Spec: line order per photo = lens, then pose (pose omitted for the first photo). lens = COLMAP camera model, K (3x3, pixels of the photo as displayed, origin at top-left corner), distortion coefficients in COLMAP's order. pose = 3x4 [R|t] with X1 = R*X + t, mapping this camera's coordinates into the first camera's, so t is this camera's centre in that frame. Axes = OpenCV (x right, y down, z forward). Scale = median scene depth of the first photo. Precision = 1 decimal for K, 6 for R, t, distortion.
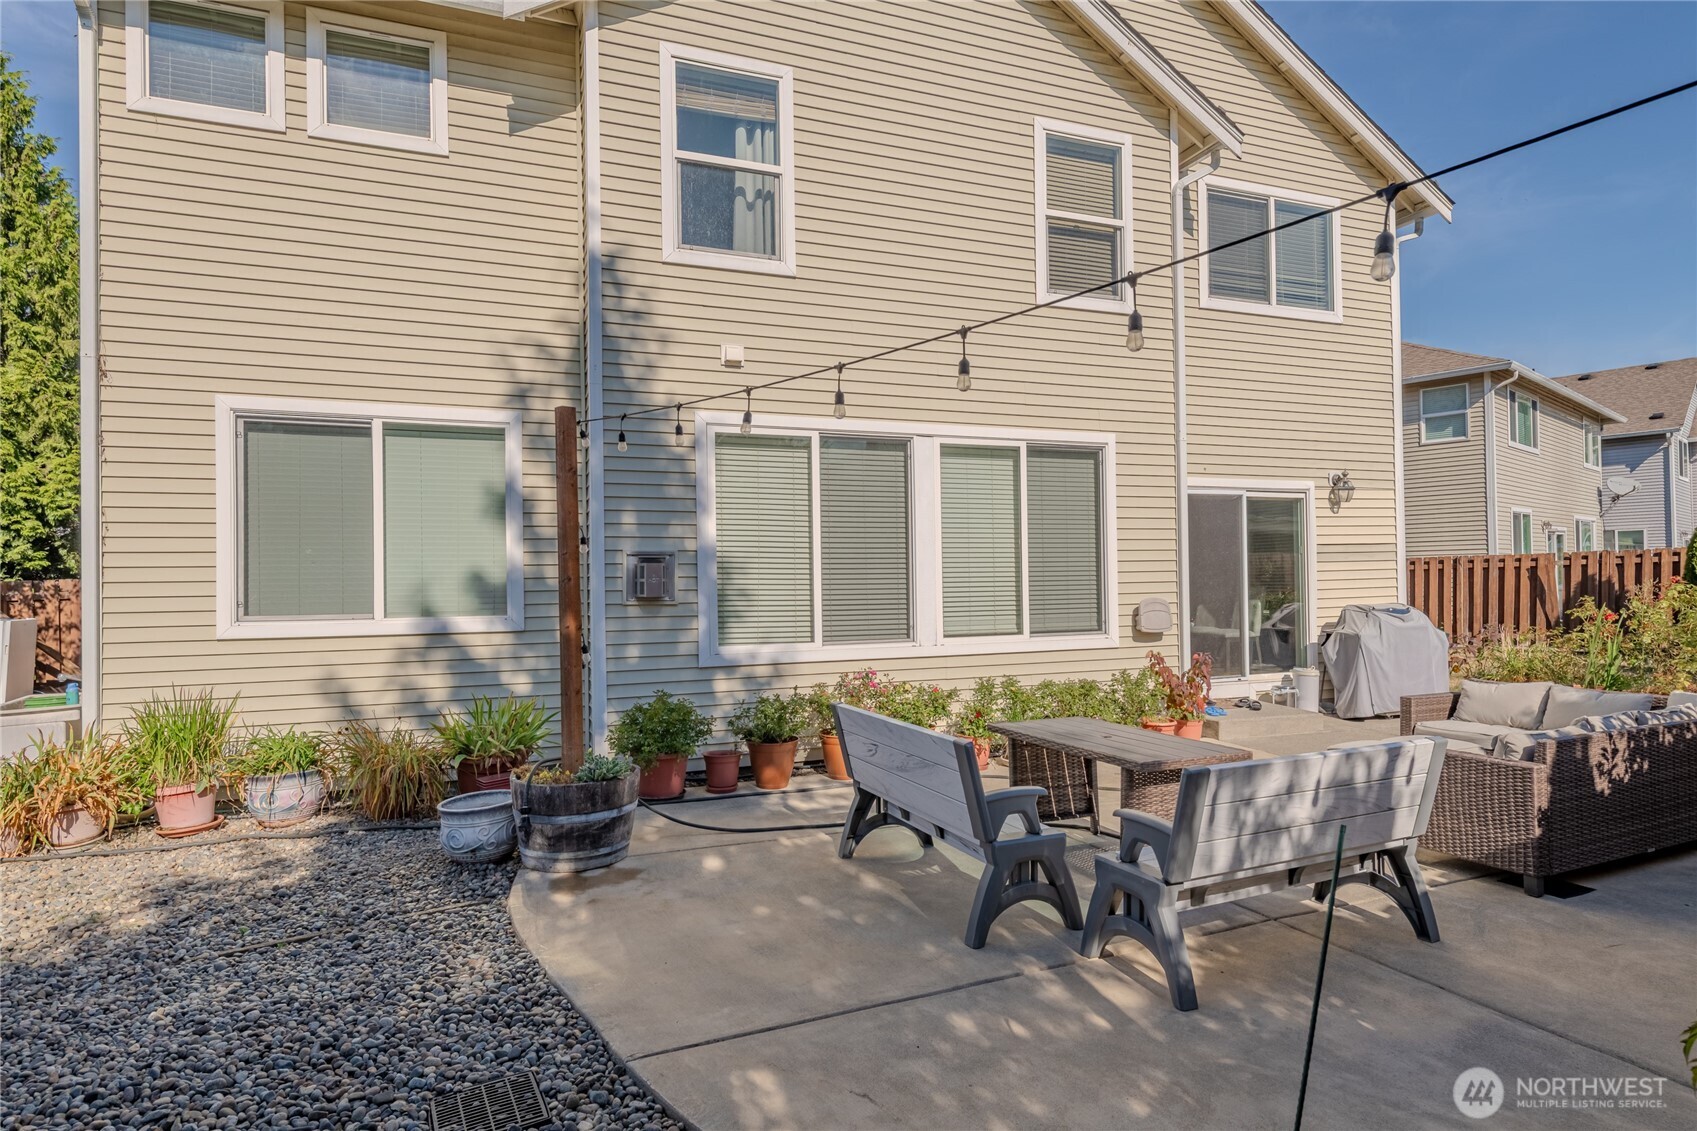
lens RADIAL K [[933.4, 0, 848.2], [0, 933.4, 564.3], [0, 0, 1]] dist [0.014110, -0.003574]
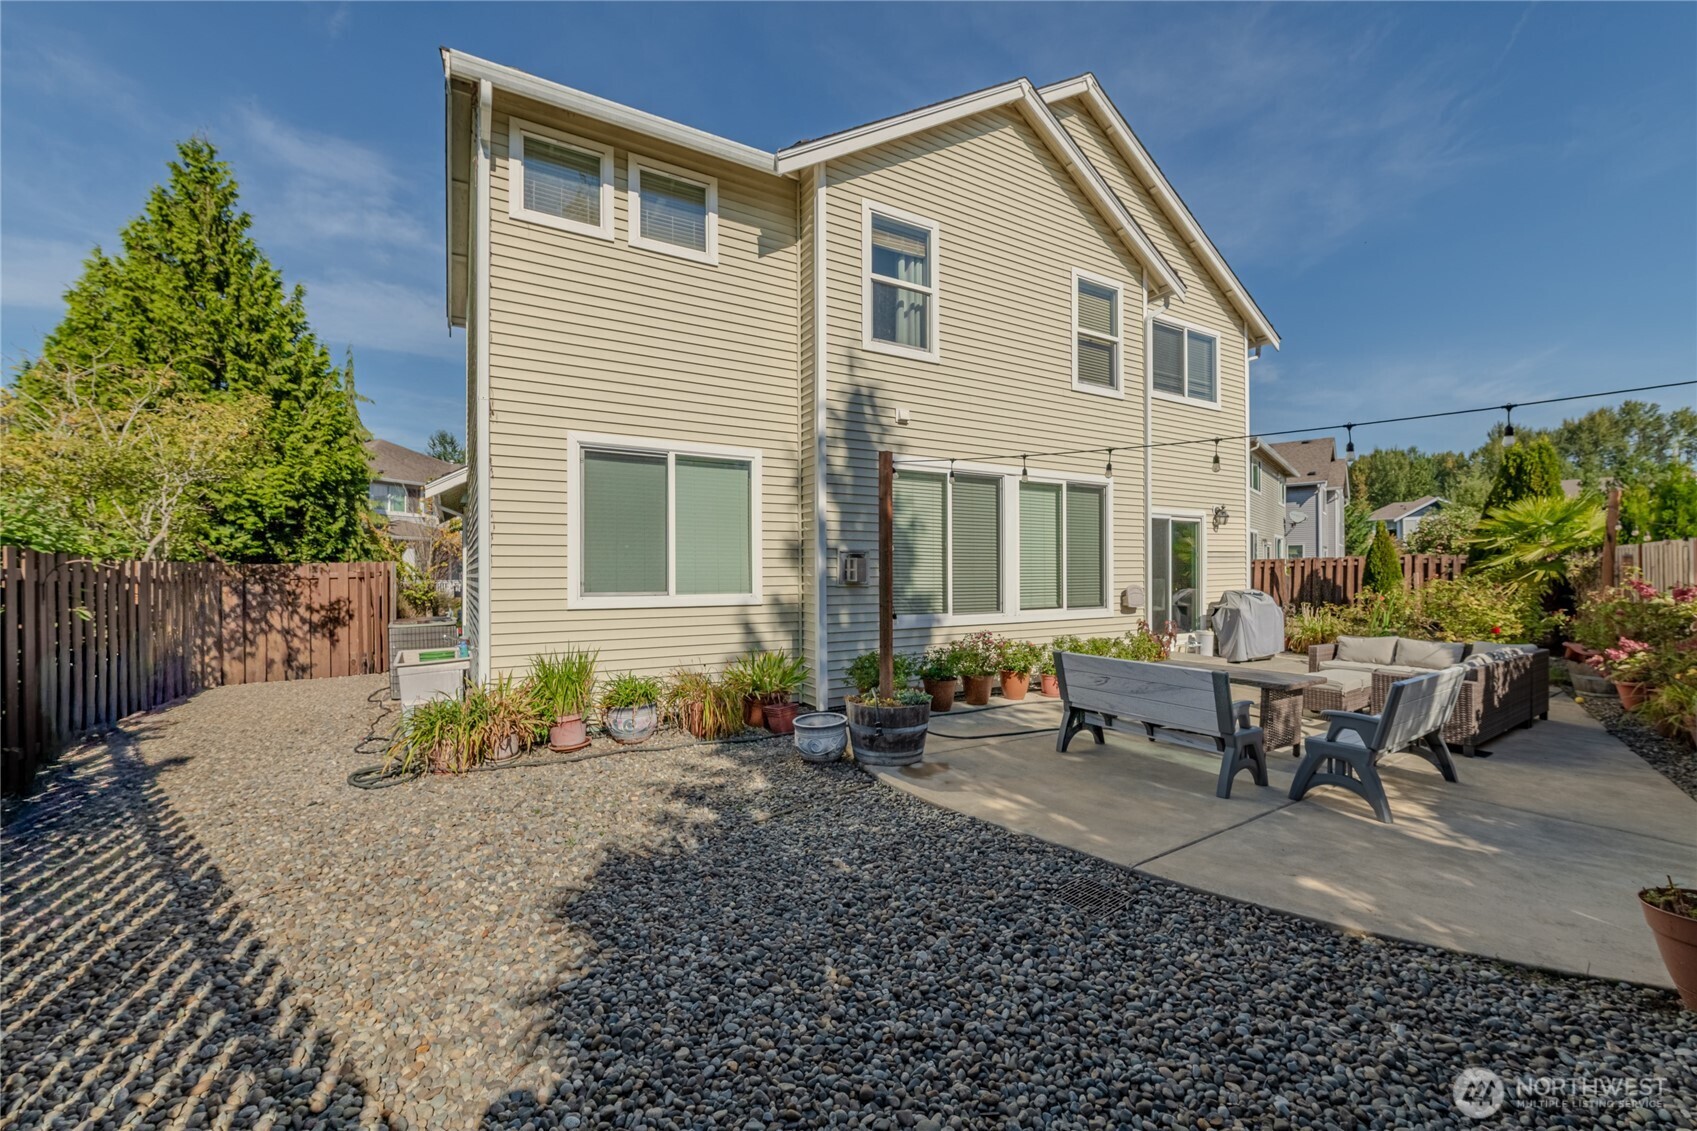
lens RADIAL K [[673.3, 0, 849.4], [0, 673.3, 565.9], [0, 0, 1]] dist [-0.007649, -0.000047]
pose [[0.988562, 0.012176, 0.150321, -0.315762], [-0.013533, 0.999876, 0.008006, 0.002331], [-0.150205, -0.009949, 0.988605, -0.024160]]
